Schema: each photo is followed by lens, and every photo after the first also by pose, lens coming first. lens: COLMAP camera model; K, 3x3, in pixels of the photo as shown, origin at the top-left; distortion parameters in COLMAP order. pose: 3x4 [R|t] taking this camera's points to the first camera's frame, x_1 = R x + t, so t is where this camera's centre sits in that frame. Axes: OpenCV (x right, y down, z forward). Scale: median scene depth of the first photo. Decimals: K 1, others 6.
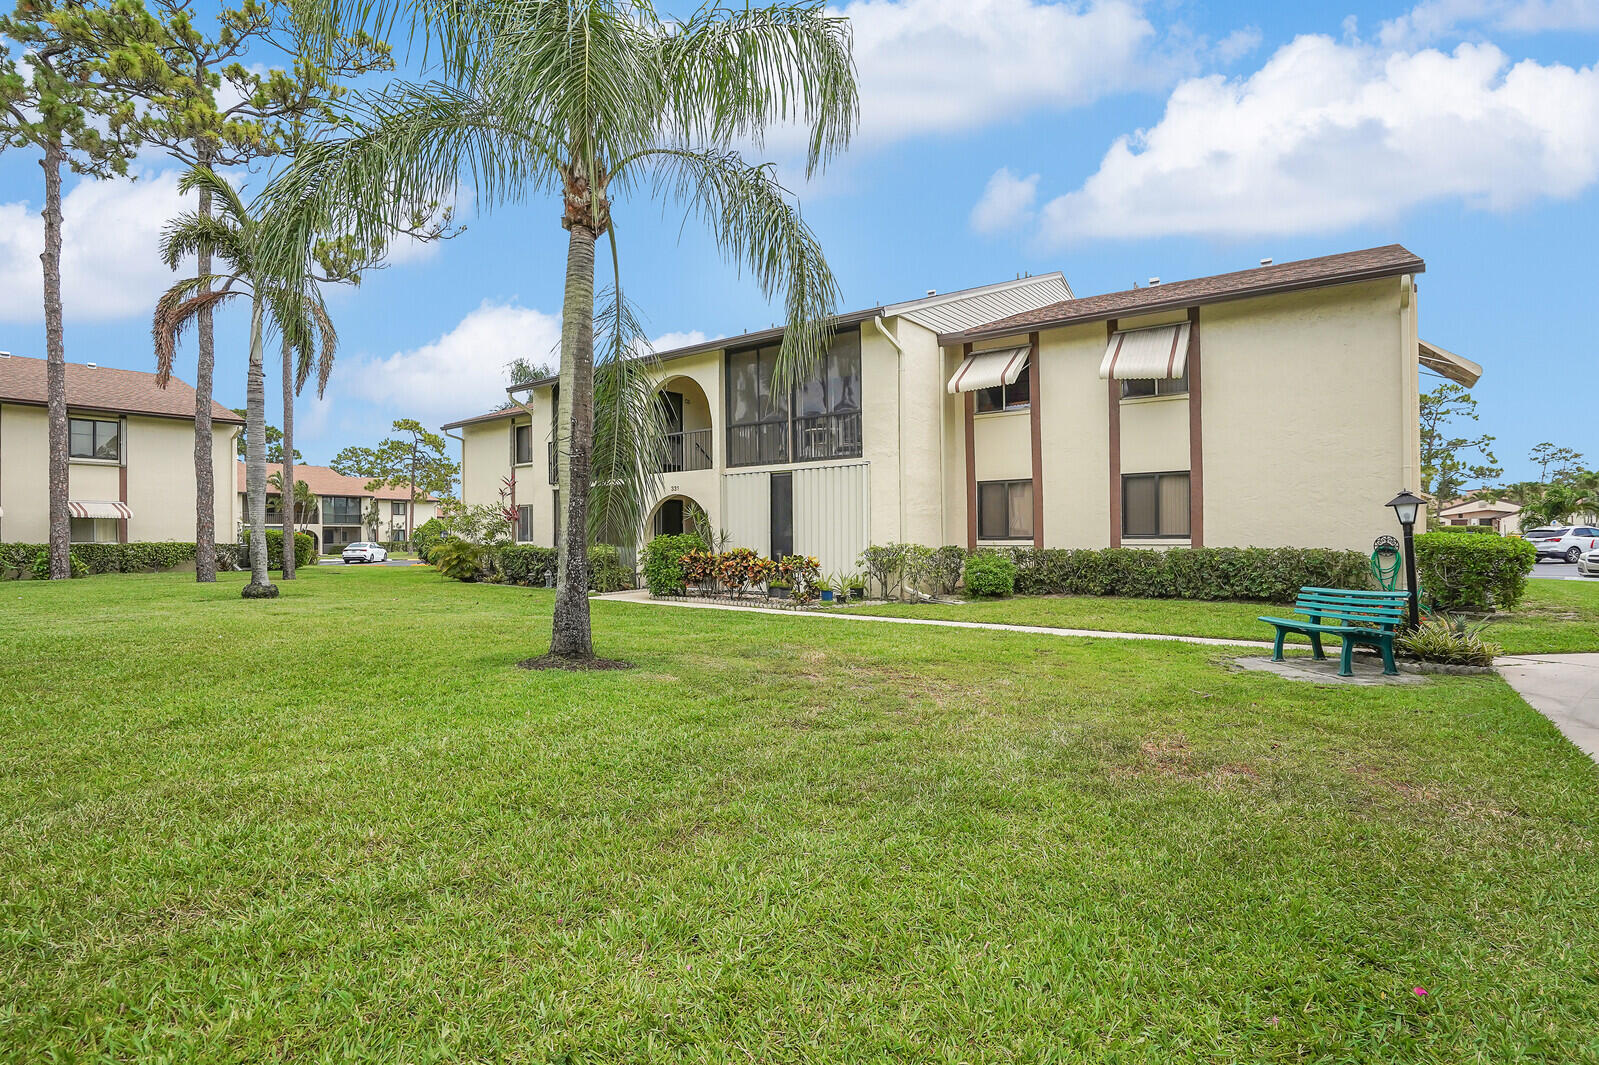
lens RADIAL K [[762.4, 0, 795.0], [0, 762.4, 538.4], [0, 0, 1]] dist [-0.014230, 0.005368]
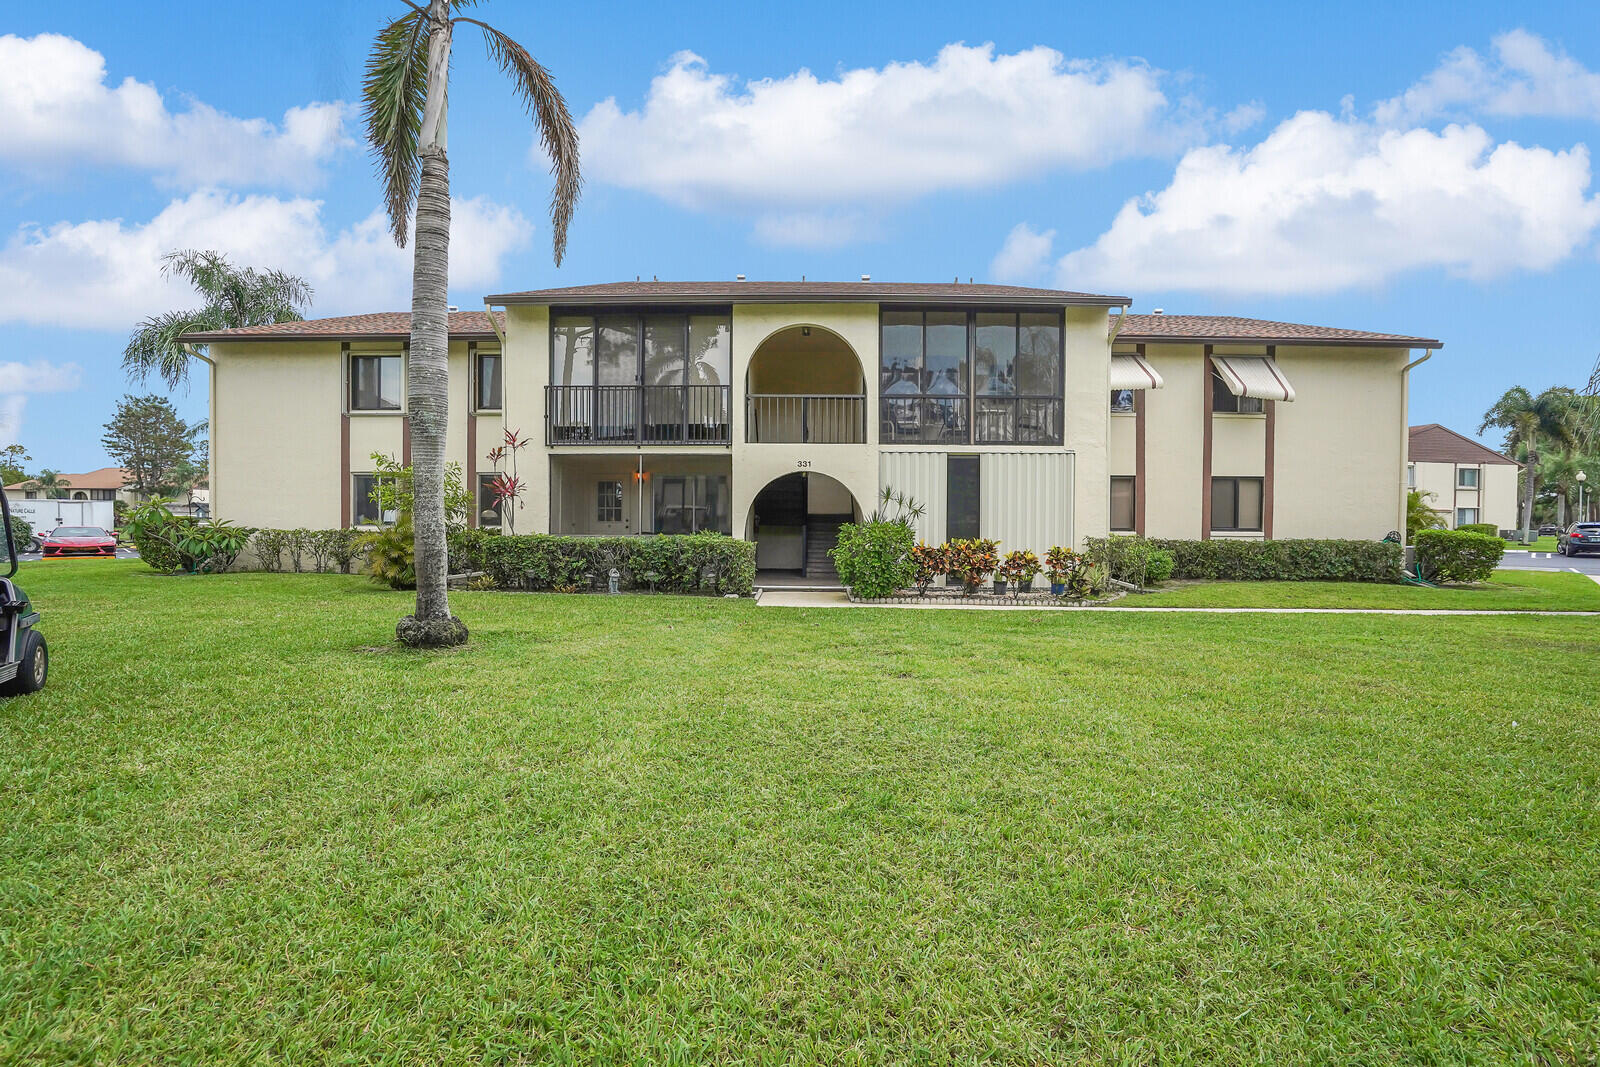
lens RADIAL K [[762.8, 0, 798.6], [0, 762.8, 531.7], [0, 0, 1]] dist [-0.014230, 0.005368]
pose [[0.801752, 0.005511, 0.597631, -0.786309], [-0.010982, 0.999925, 0.005511, 0.001673], [-0.597556, -0.010982, 0.801752, 0.436678]]
